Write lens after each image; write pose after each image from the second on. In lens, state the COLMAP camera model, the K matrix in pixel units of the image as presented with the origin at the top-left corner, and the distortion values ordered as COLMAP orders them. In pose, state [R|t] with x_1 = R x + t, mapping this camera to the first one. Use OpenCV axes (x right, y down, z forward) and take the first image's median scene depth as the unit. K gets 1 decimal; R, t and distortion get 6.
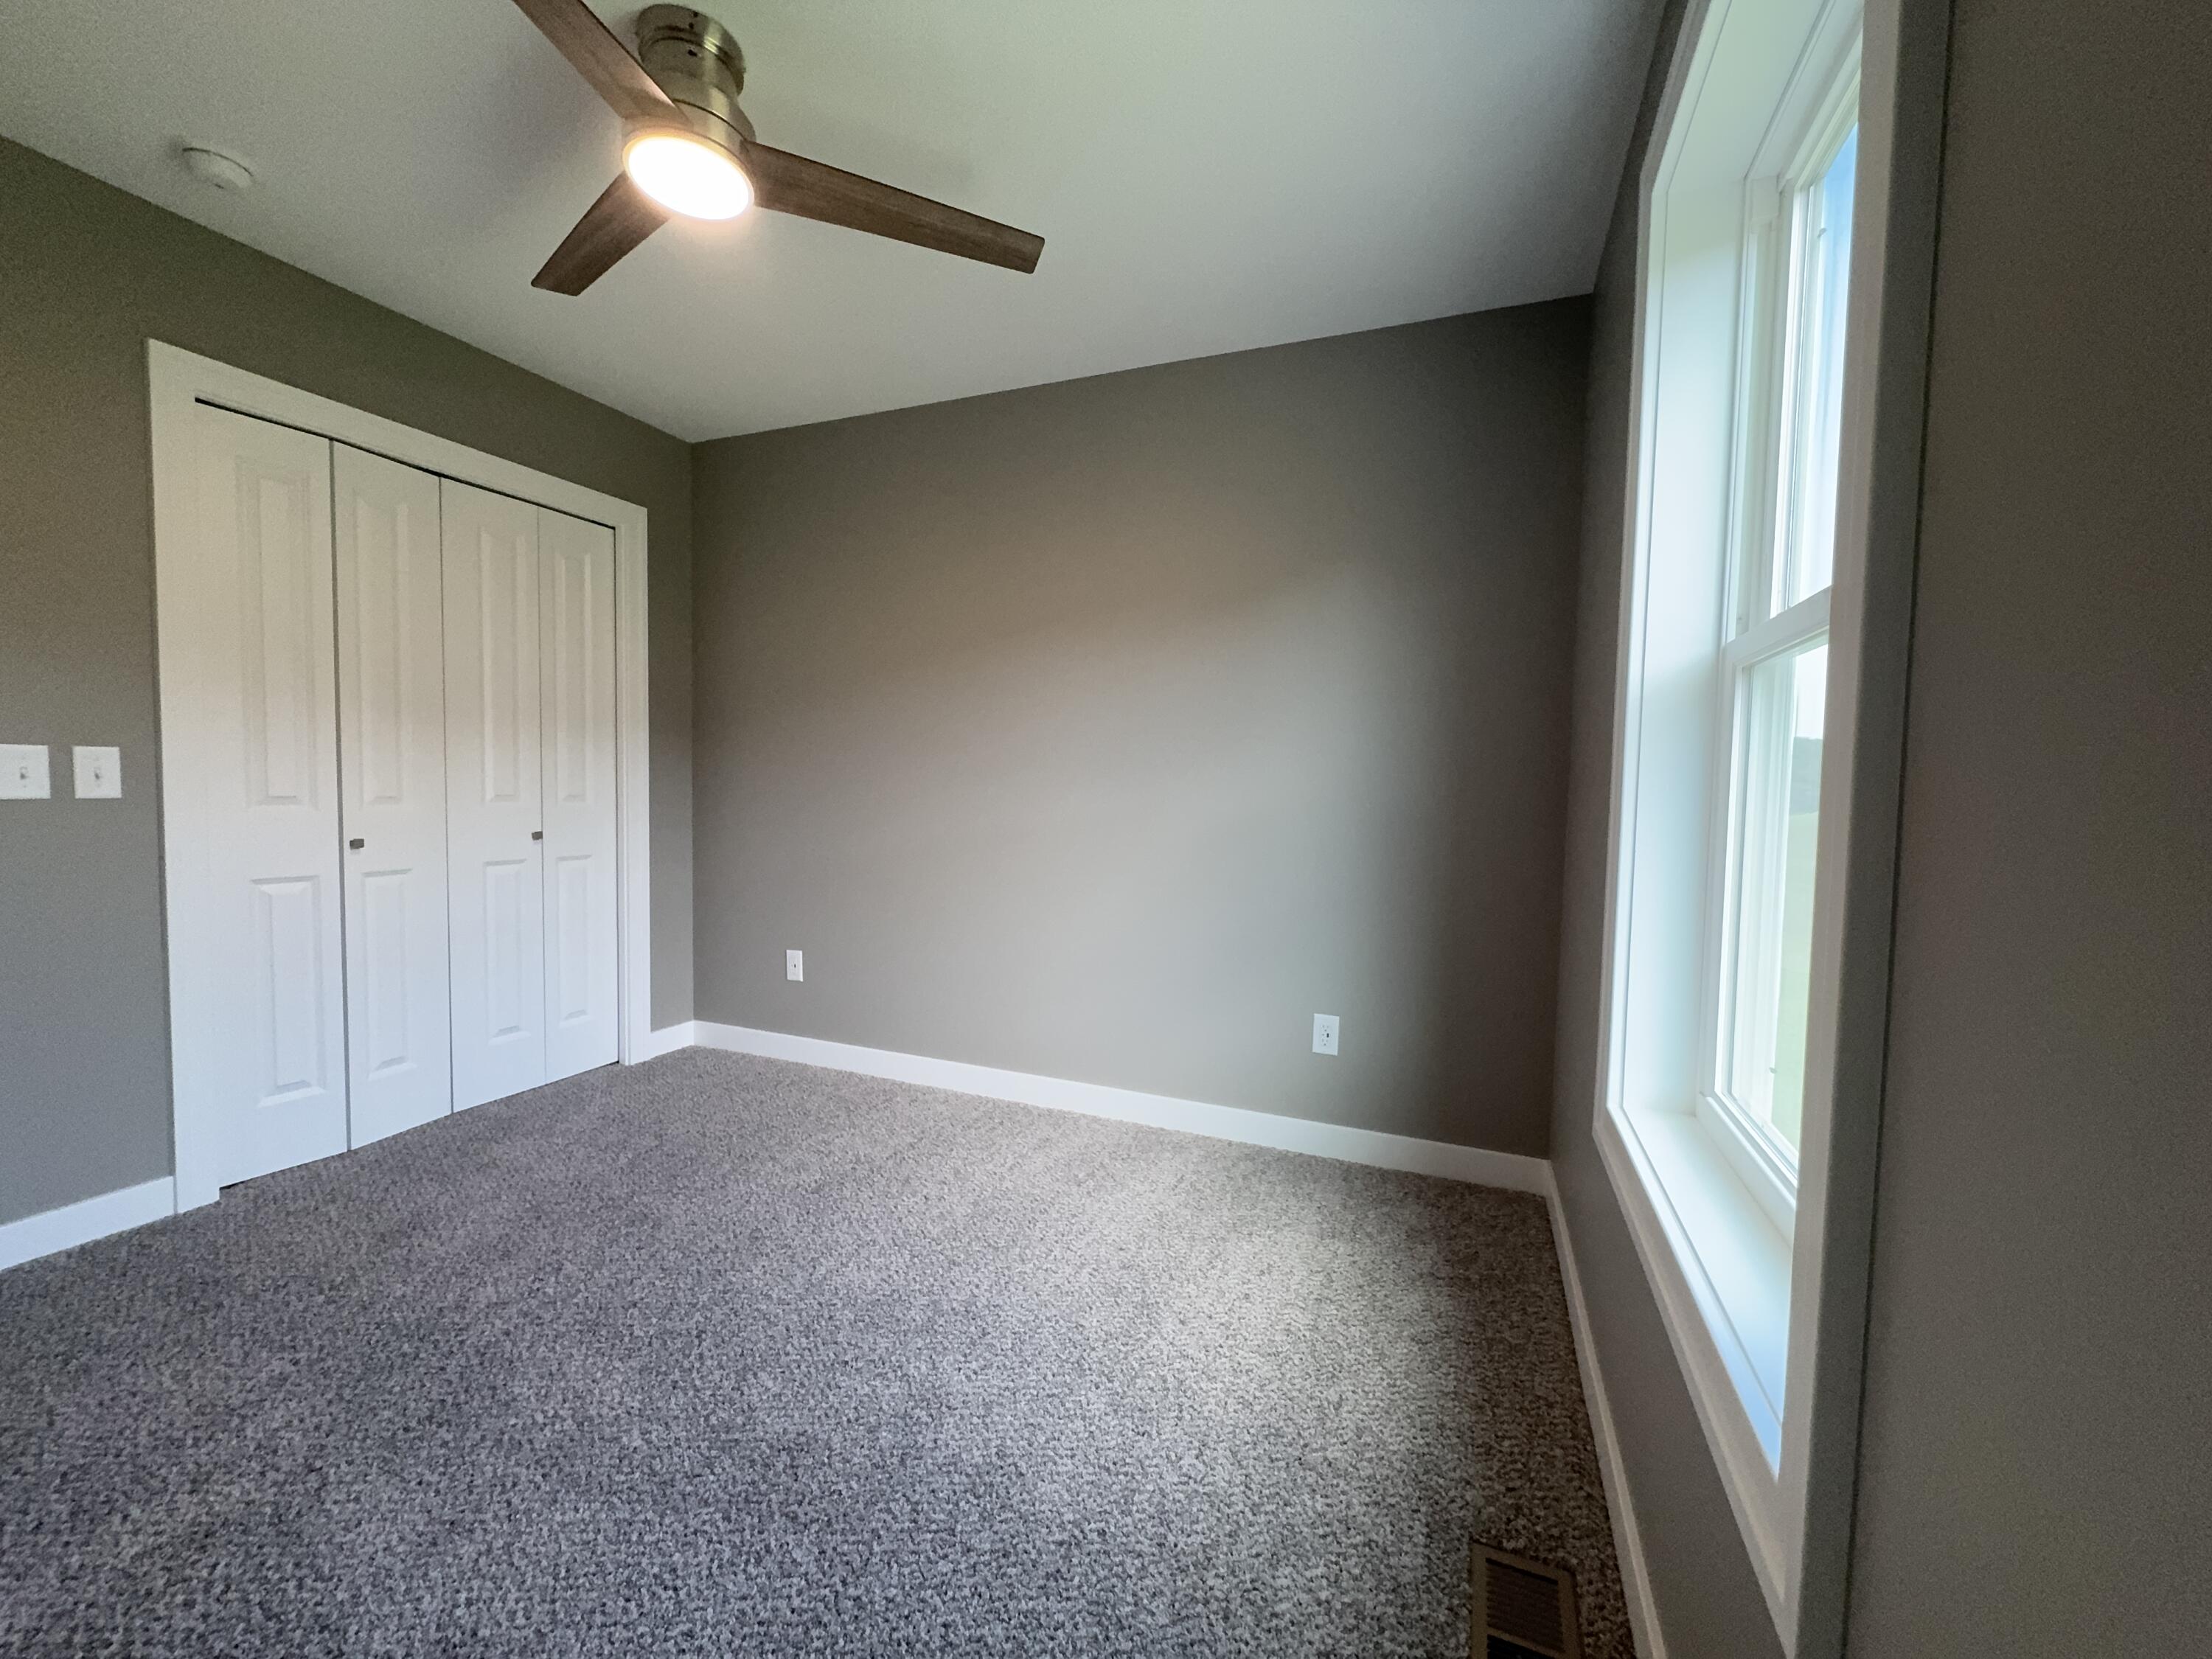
lens RADIAL K [[902.5, 0, 1106.0], [0, 902.5, 829.5], [0, 0, 1]] dist [0.001628, 0.000354]
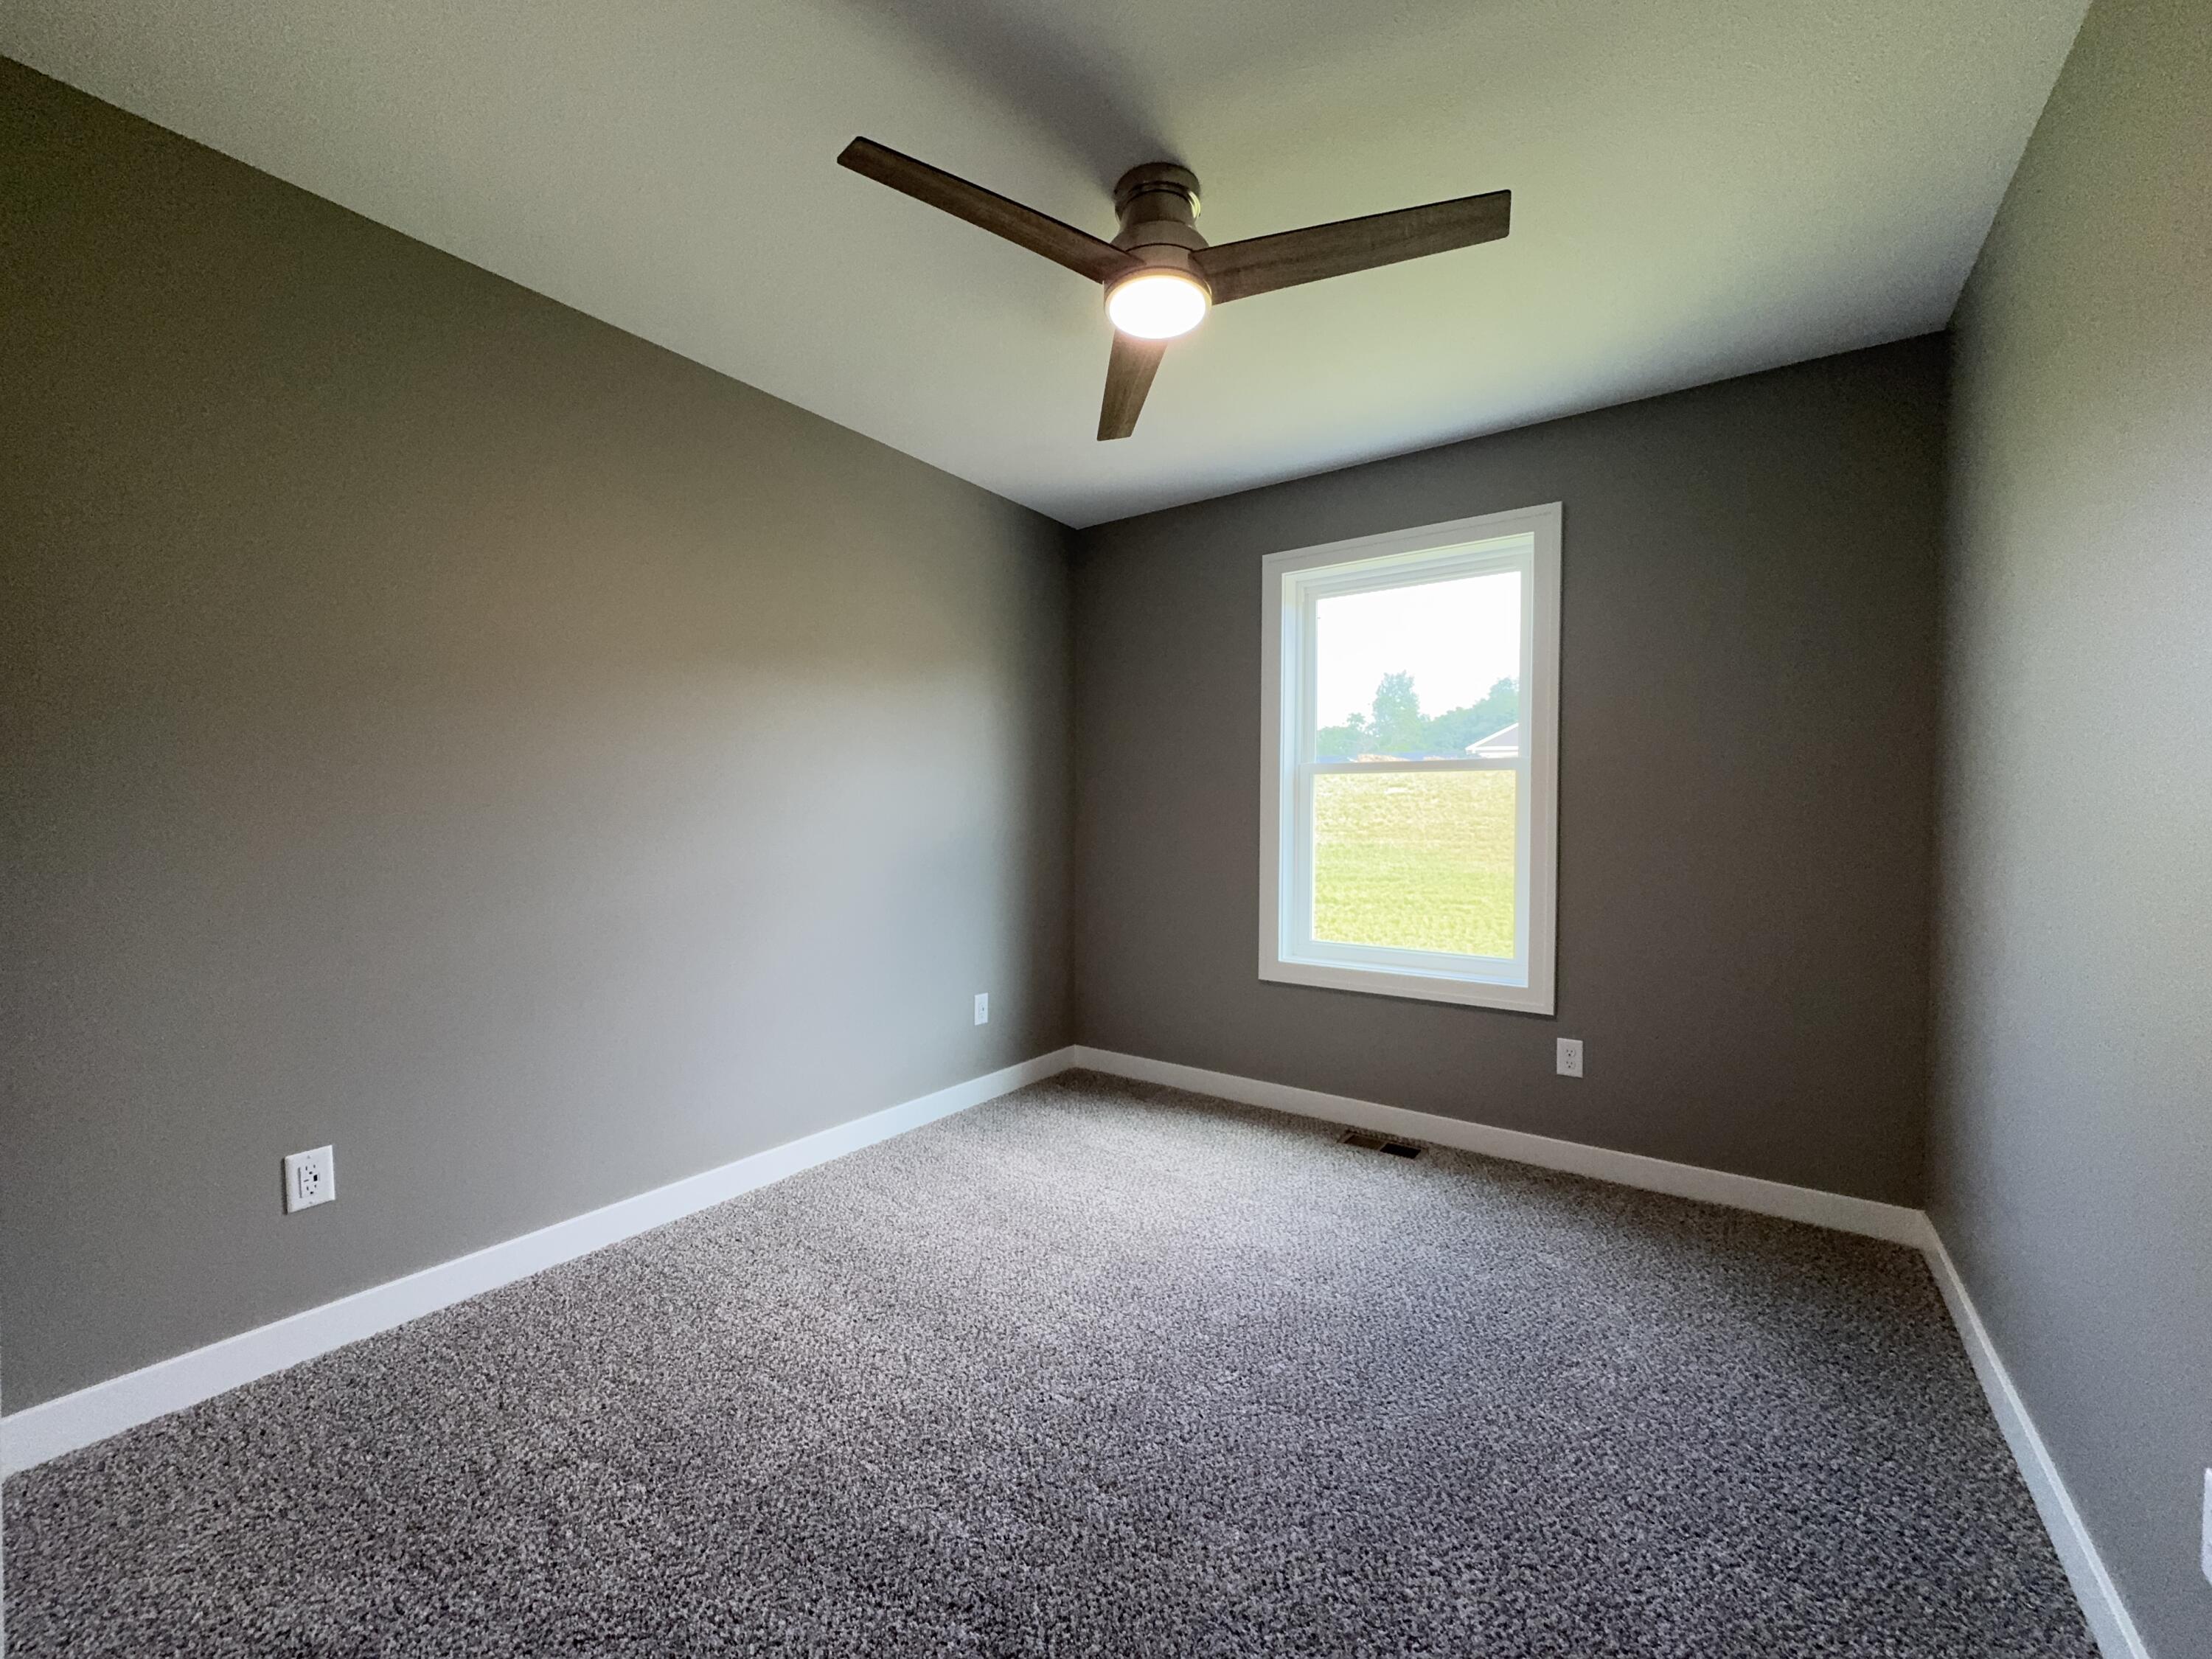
lens RADIAL K [[920.5, 0, 1106.0], [0, 920.5, 829.5], [0, 0, 1]] dist [0.000774, 0.000151]
pose [[0.199735, -0.042832, 0.978913, -0.843172], [0.048981, 0.998232, 0.033683, -0.058092], [-0.978625, 0.041221, 0.201480, 0.444400]]
